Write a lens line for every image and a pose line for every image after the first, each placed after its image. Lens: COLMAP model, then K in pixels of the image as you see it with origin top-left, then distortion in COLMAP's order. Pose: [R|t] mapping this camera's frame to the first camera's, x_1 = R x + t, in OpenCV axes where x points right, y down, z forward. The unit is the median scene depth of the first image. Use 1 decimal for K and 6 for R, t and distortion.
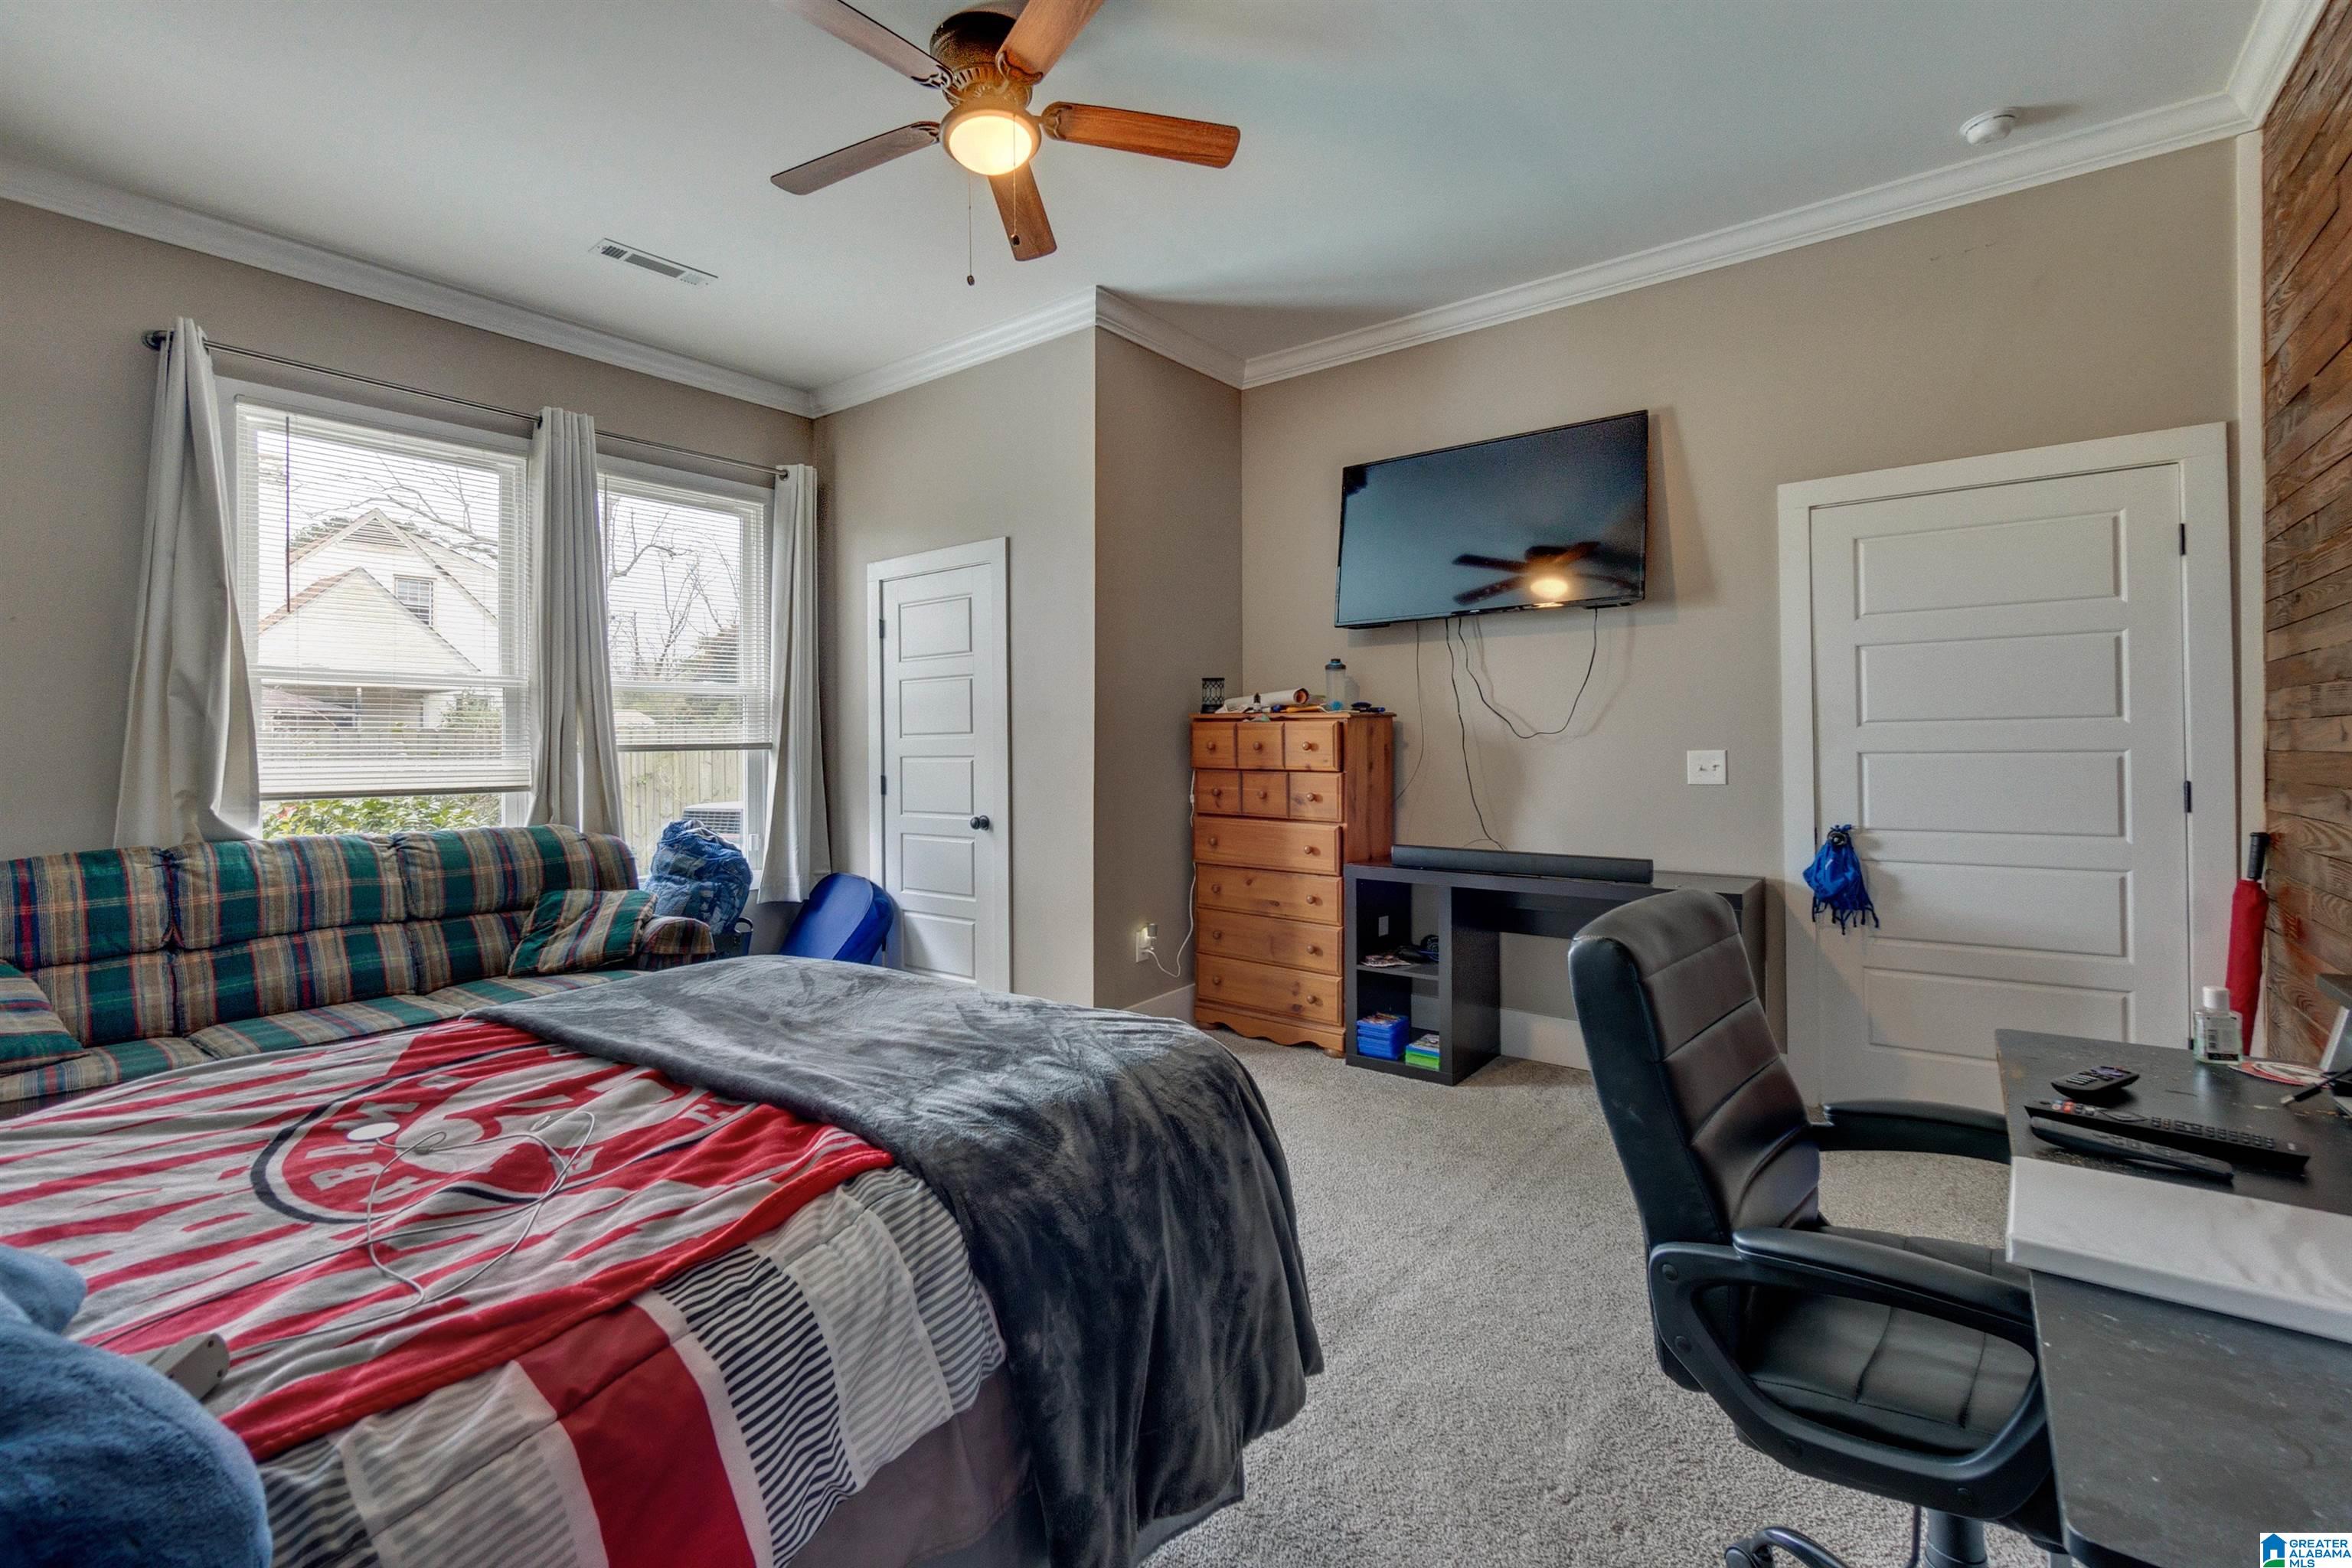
lens RADIAL K [[1022.3, 0, 1181.5], [0, 1022.3, 769.3], [0, 0, 1]] dist [-0.006075, -0.000463]
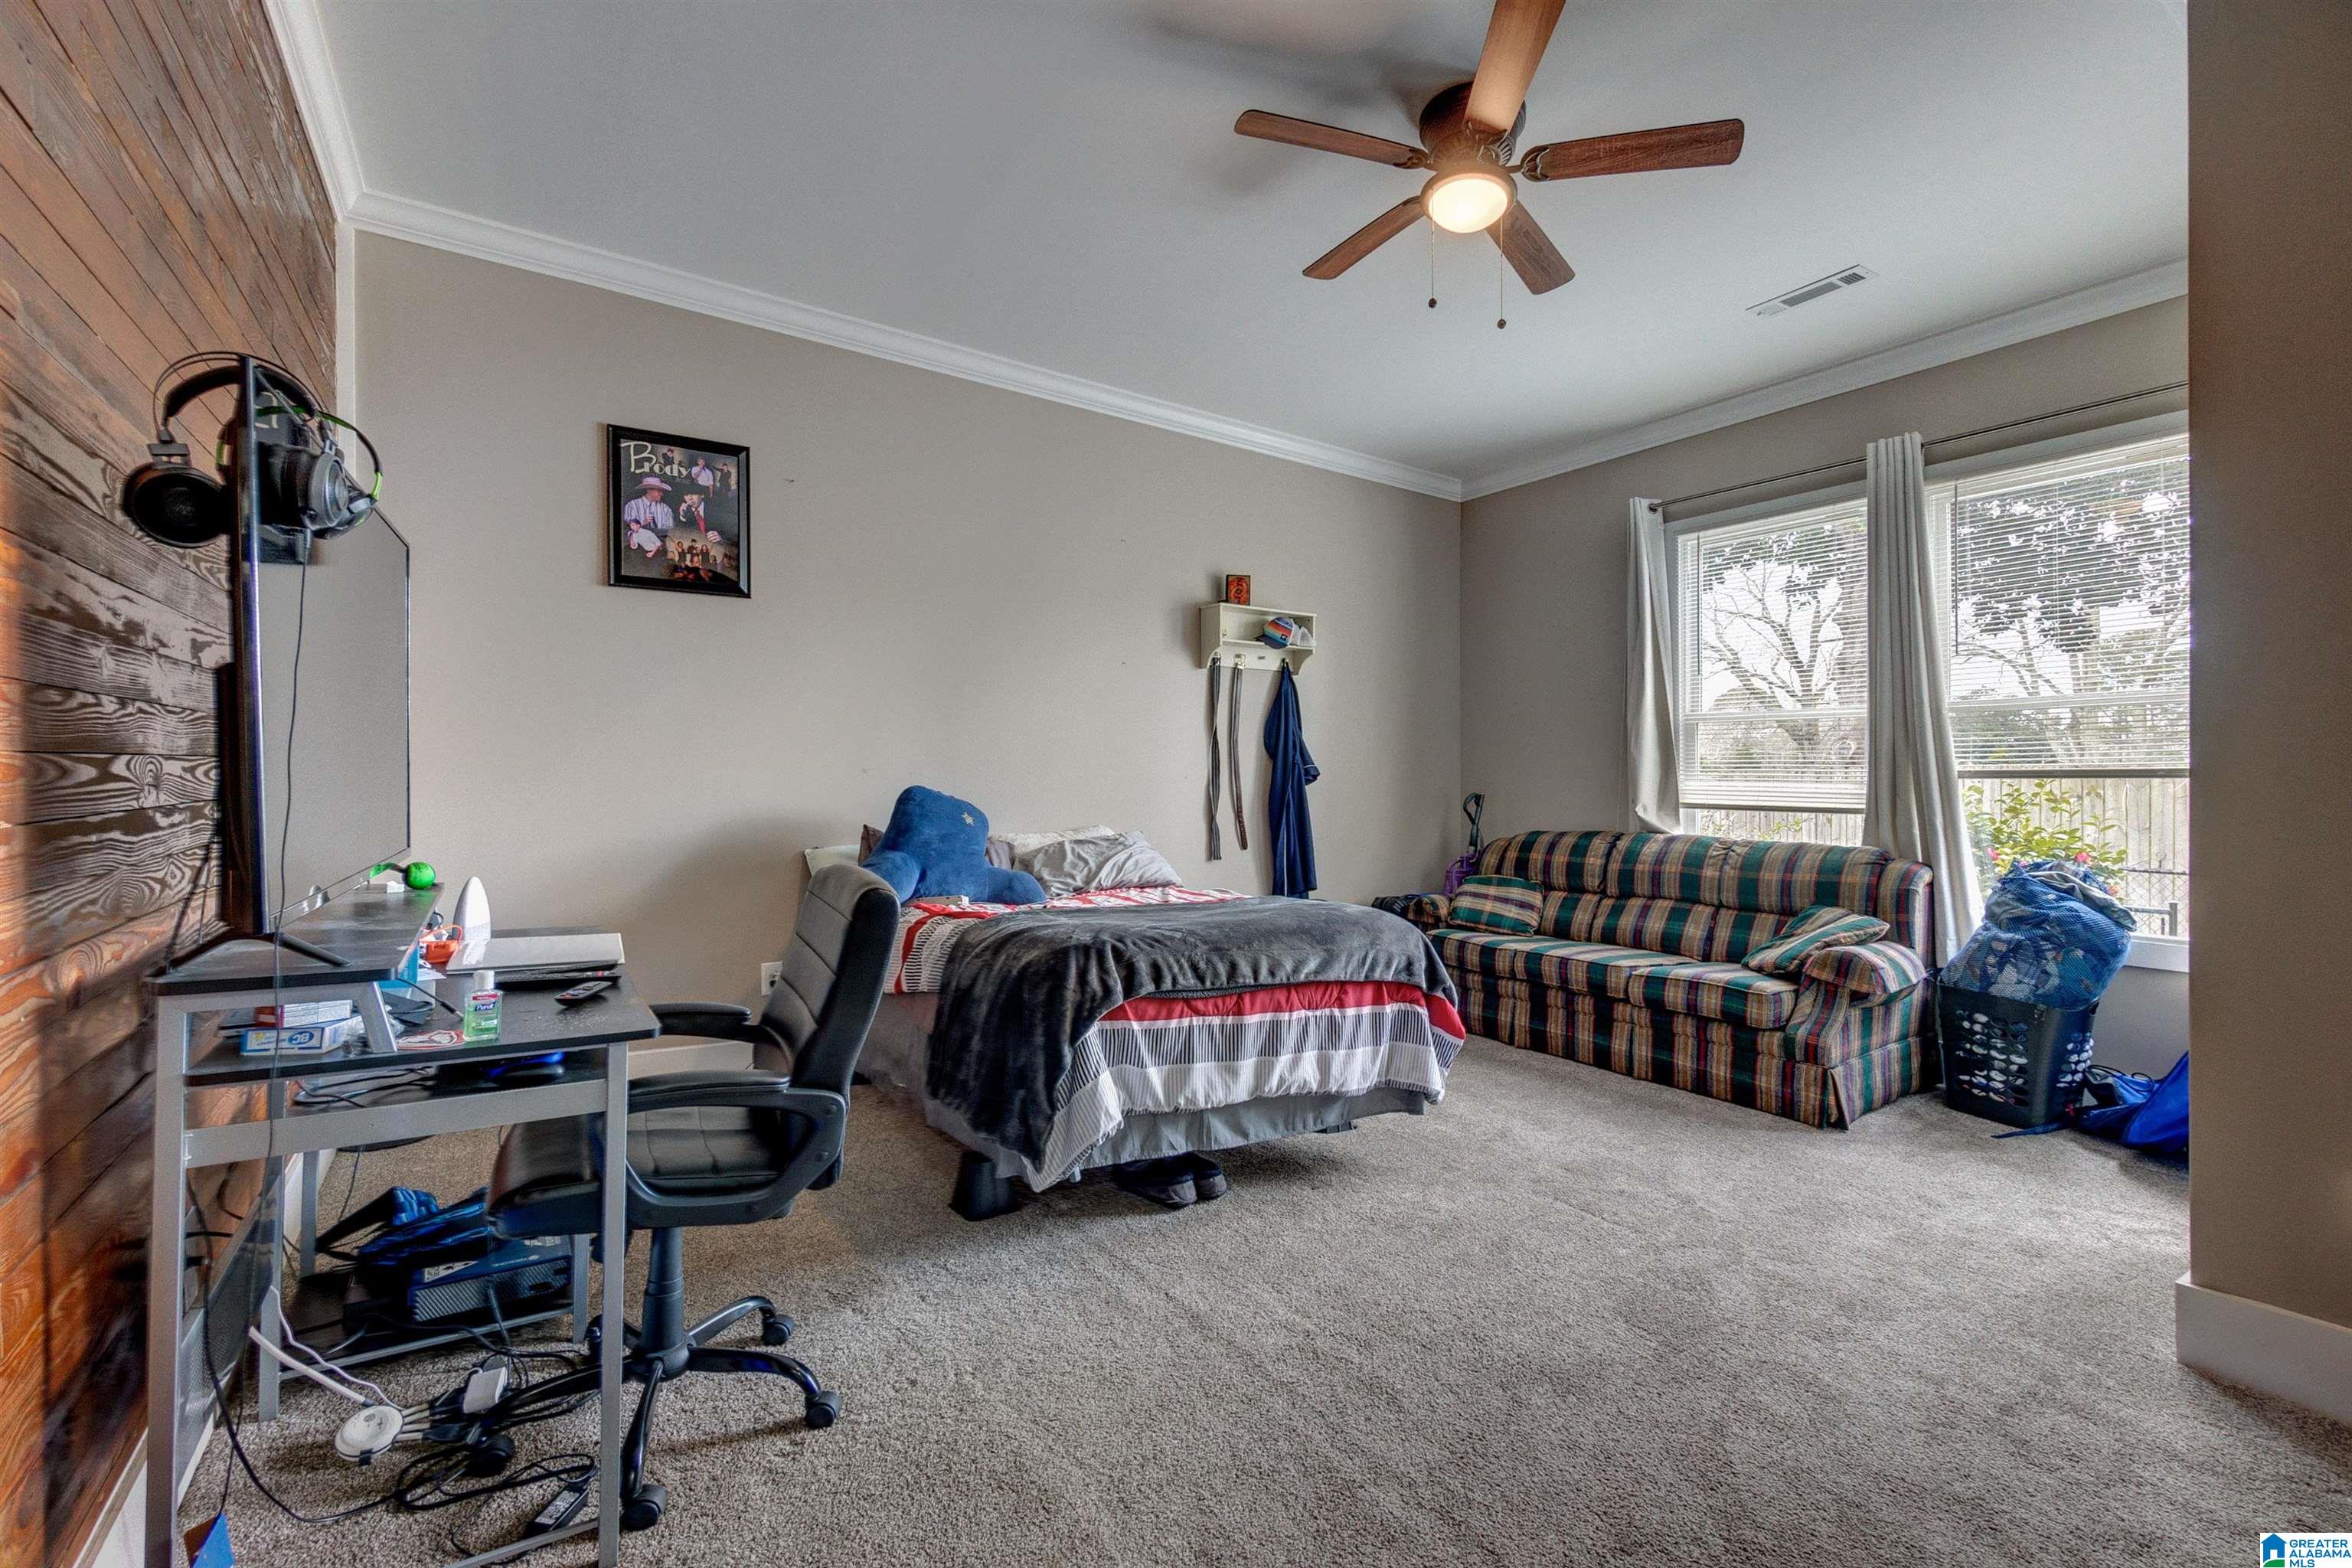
lens RADIAL K [[1022.3, 0, 1181.5], [0, 1022.3, 769.3], [0, 0, 1]] dist [-0.006075, -0.000463]
pose [[-0.340981, -0.000253, -0.940070, 0.674929], [-0.022419, 0.999718, 0.007862, -0.018271], [0.939803, 0.023756, -0.340890, 0.796826]]
